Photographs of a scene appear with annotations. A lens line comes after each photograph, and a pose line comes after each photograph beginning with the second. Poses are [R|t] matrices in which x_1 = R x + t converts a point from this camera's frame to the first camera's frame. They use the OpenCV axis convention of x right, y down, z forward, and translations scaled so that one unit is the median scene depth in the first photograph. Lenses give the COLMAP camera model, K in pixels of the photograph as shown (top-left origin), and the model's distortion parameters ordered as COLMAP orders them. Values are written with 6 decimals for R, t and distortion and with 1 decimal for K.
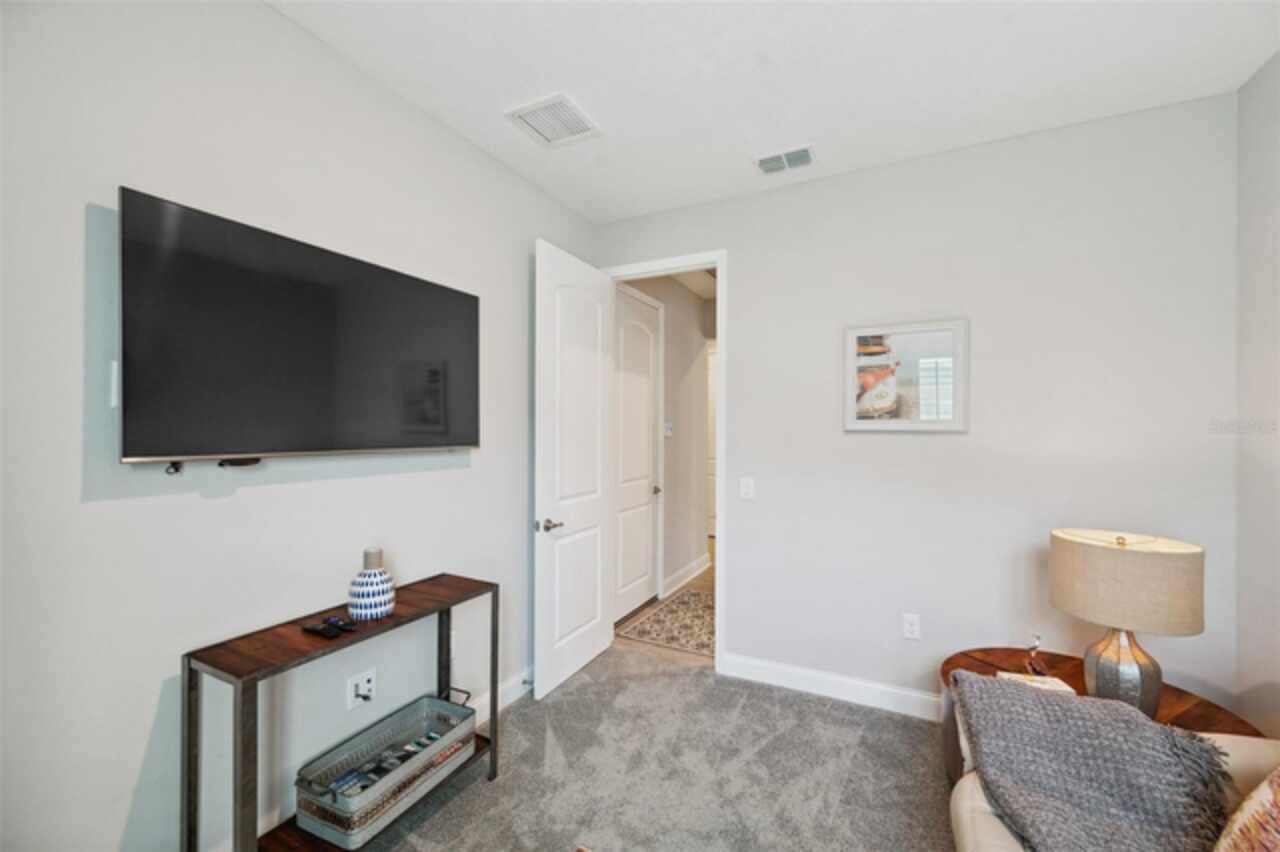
lens RADIAL K [[516.3, 0, 638.1], [0, 516.3, 430.0], [0, 0, 1]] dist [-0.000730, 0.000001]
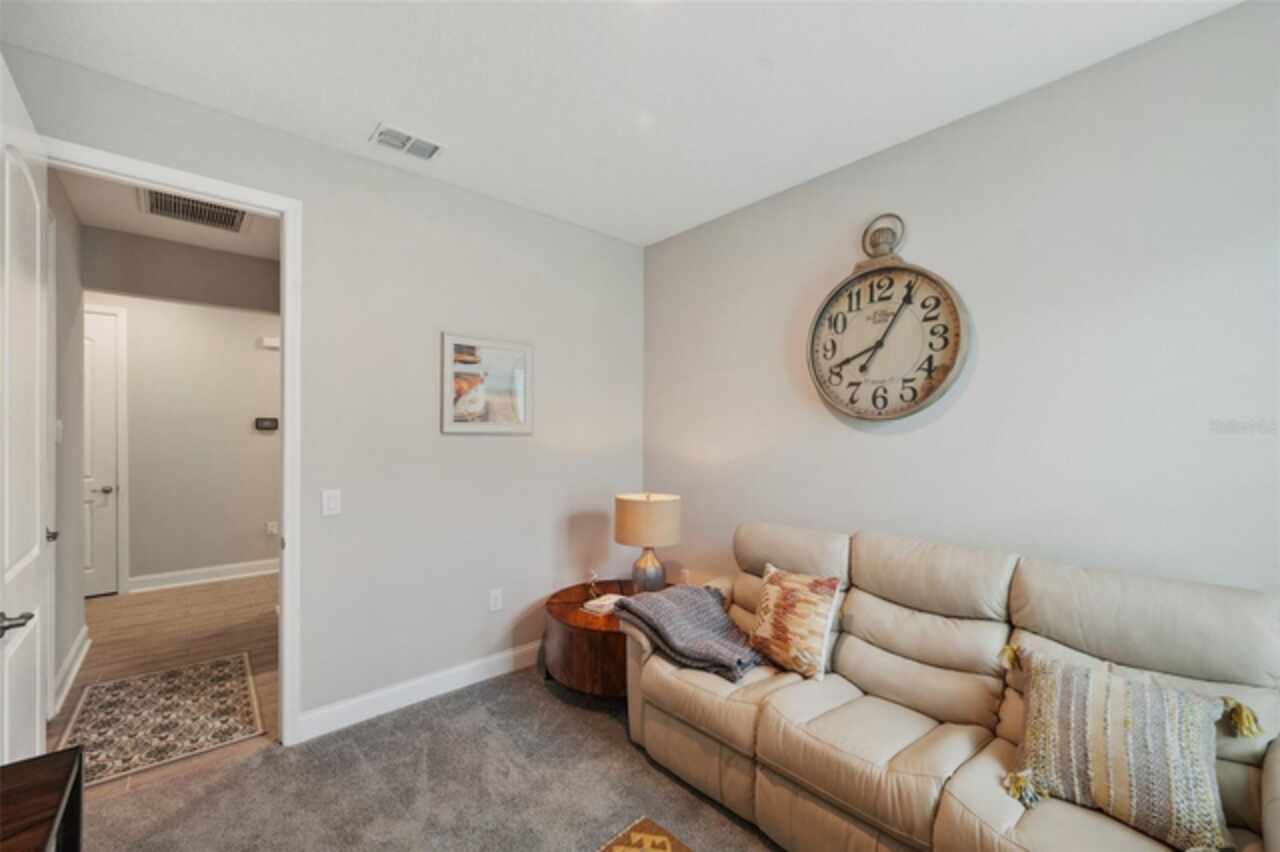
lens RADIAL K [[512.2, 0, 652.5], [0, 512.2, 434.4], [0, 0, 1]] dist [0.001051, 0.000234]
pose [[0.359126, -0.000085, 0.933289, -0.415386], [-0.002391, 0.999997, 0.001011, 0.002827], [-0.933286, -0.002594, 0.359125, 0.248070]]
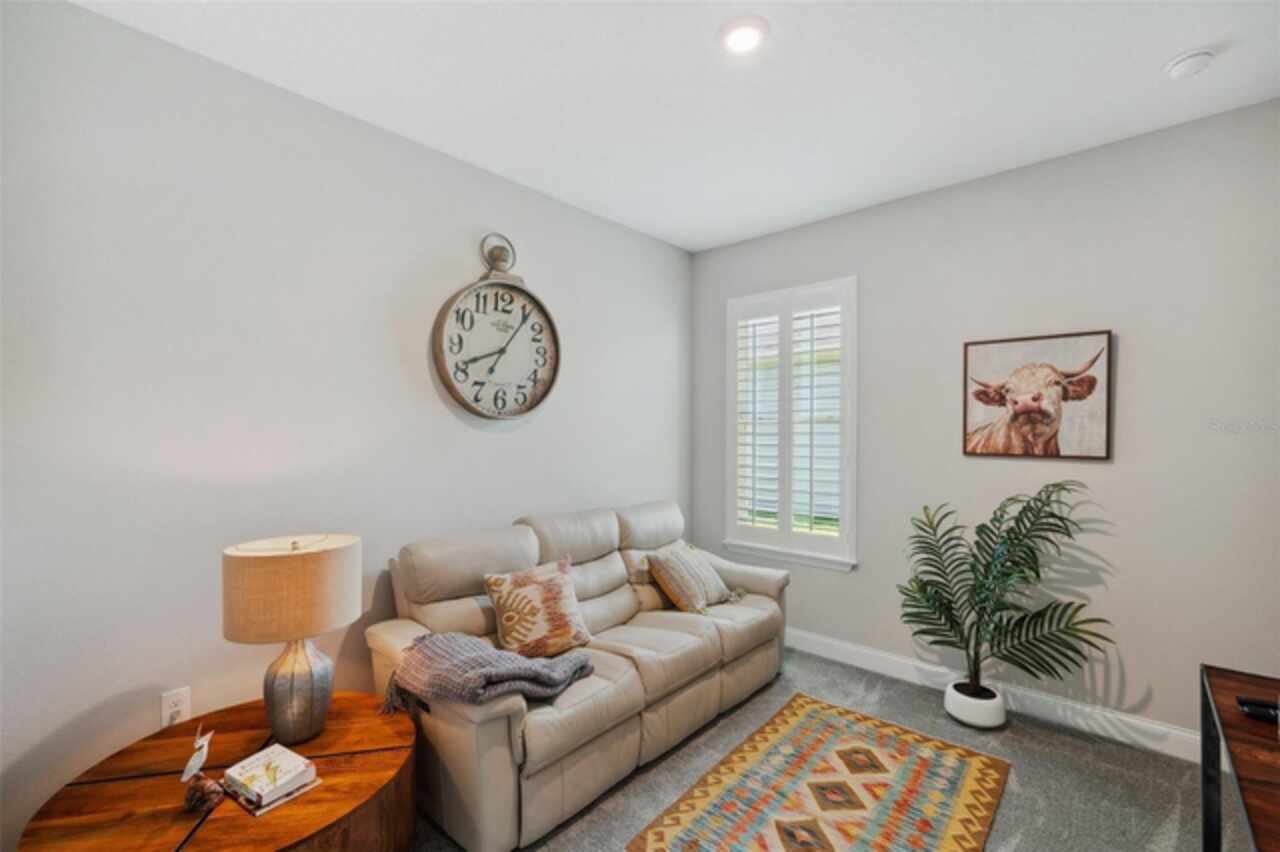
lens RADIAL K [[544.0, 0, 635.1], [0, 544.0, 431.7], [0, 0, 1]] dist [0.001685, 0.000583]
pose [[-0.961824, -0.004450, 0.273632, 0.040816], [-0.004375, 0.999990, 0.000883, -0.000206], [-0.273633, -0.000348, -0.961834, 1.175480]]
